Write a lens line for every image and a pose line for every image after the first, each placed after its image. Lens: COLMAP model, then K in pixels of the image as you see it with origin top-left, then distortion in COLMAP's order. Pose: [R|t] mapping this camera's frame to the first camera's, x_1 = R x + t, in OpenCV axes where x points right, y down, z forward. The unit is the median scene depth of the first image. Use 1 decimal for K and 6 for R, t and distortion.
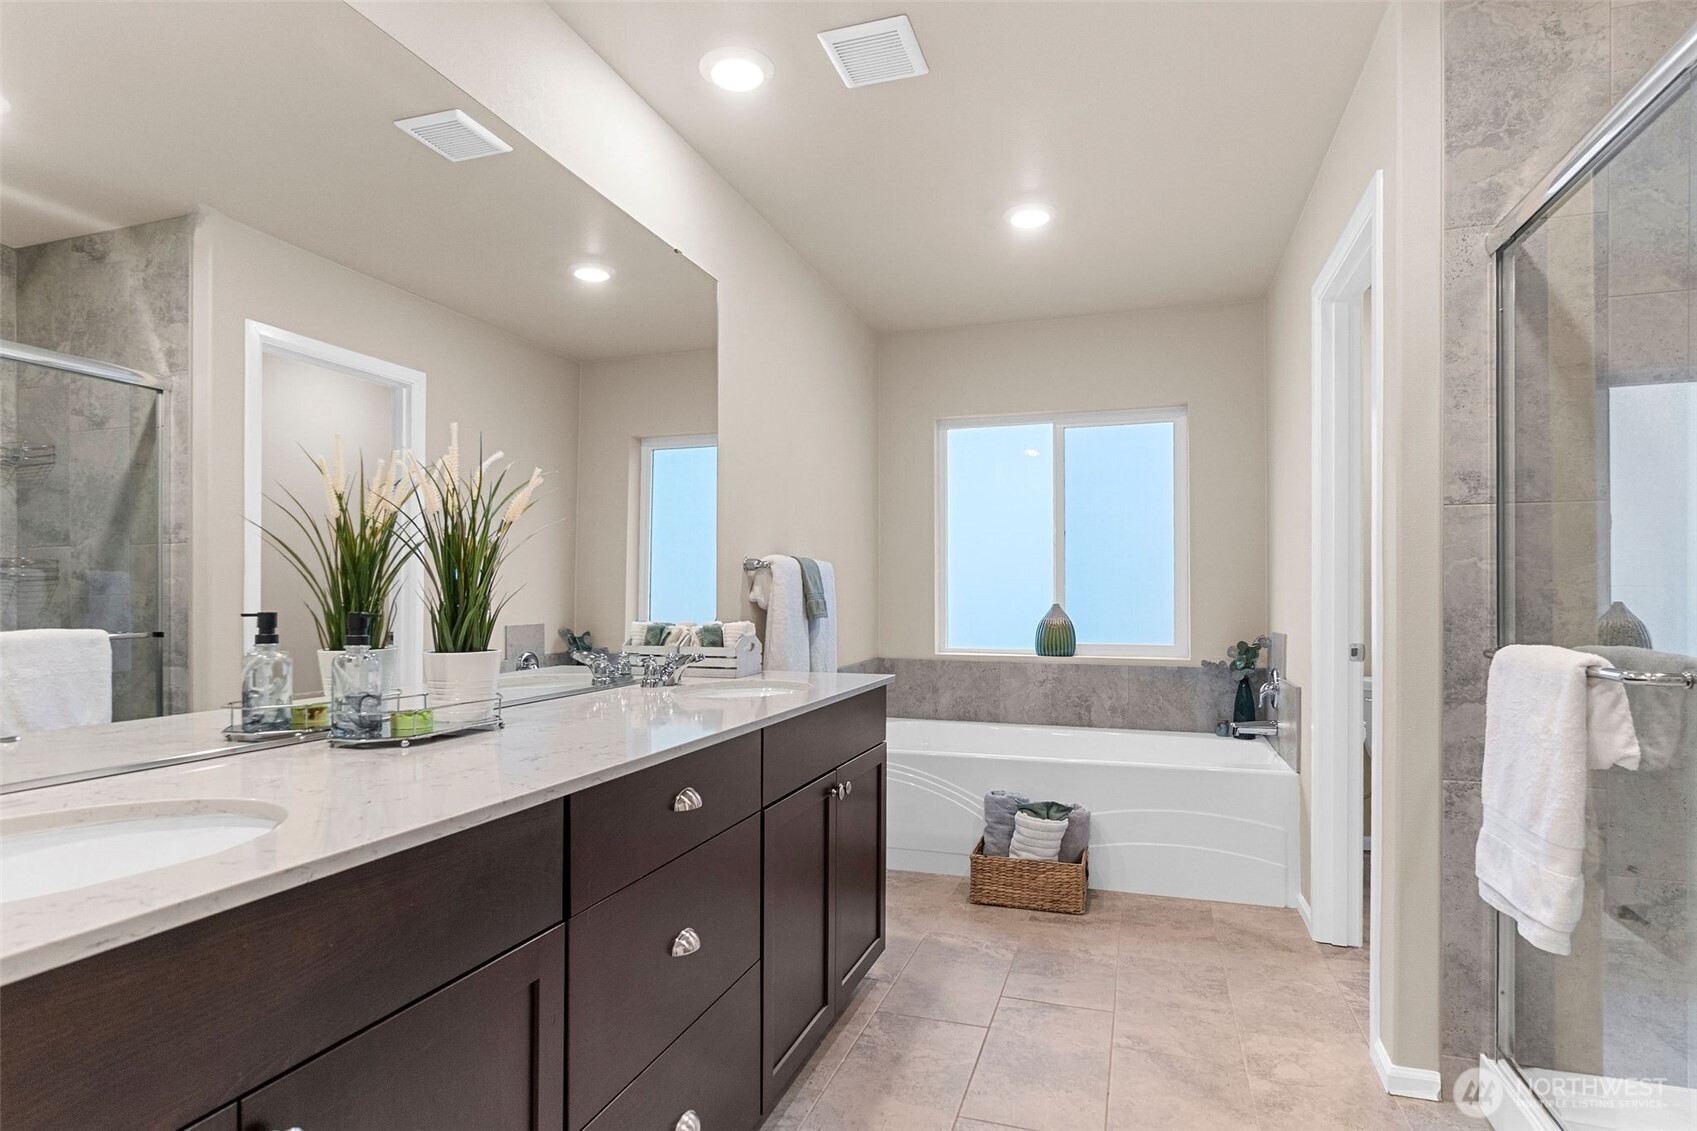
lens RADIAL K [[893.5, 0, 846.3], [0, 893.5, 593.0], [0, 0, 1]] dist [0.001844, 0.000306]
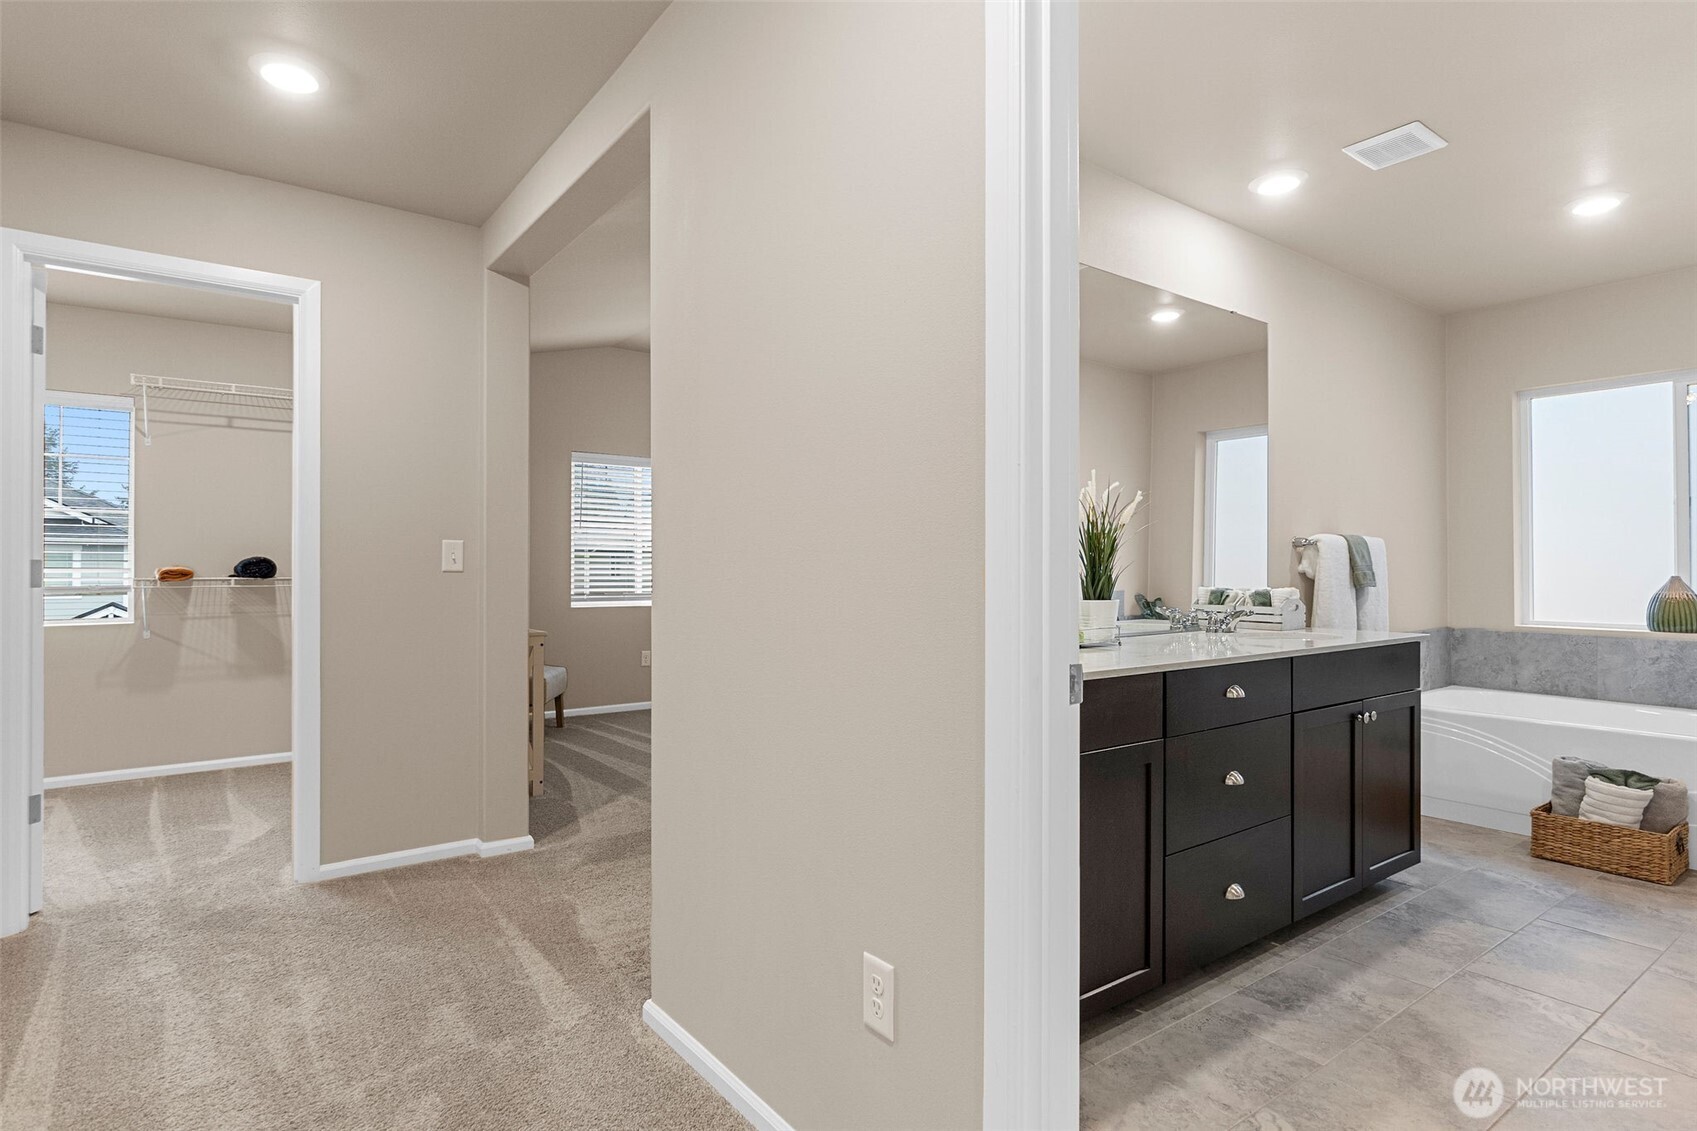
lens RADIAL K [[892.7, 0, 848.5], [0, 892.7, 565.5], [0, 0, 1]] dist [0.001130, 0.000876]
pose [[0.821060, -0.001514, -0.570840, 0.086199], [0.002104, 0.999998, 0.000374, -0.001779], [0.570838, -0.001508, 0.821061, -0.368430]]
